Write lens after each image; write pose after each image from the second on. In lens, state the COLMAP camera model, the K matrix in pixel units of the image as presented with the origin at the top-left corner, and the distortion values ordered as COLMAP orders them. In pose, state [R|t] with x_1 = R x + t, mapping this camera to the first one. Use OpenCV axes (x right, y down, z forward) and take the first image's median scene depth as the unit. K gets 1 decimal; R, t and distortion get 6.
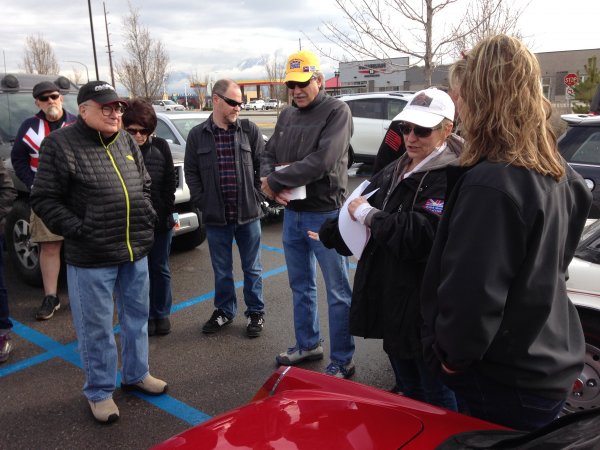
lens RADIAL K [[553.0, 0, 300.0], [0, 553.0, 225.0], [0, 0, 1]] dist [0.195483, -0.316671]
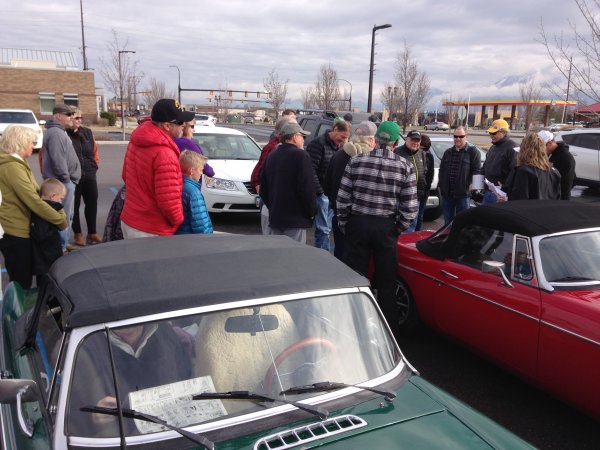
lens RADIAL K [[553.0, 0, 300.0], [0, 553.0, 225.0], [0, 0, 1]] dist [0.195483, -0.316671]
pose [[0.908249, 0.134713, -0.396152, 0.023986], [-0.145290, 0.989384, 0.003342, 0.023879], [0.392396, 0.054521, 0.918179, -0.150240]]
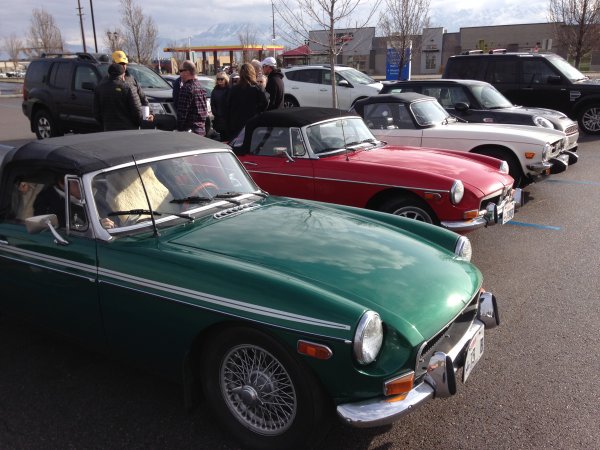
lens RADIAL K [[553.0, 0, 300.0], [0, 553.0, 225.0], [0, 0, 1]] dist [0.195483, -0.316671]
pose [[0.998921, -0.001311, 0.046428, 0.011644], [-0.001295, 0.998426, 0.056070, 0.042607], [-0.046428, -0.056069, 0.997347, -0.207272]]
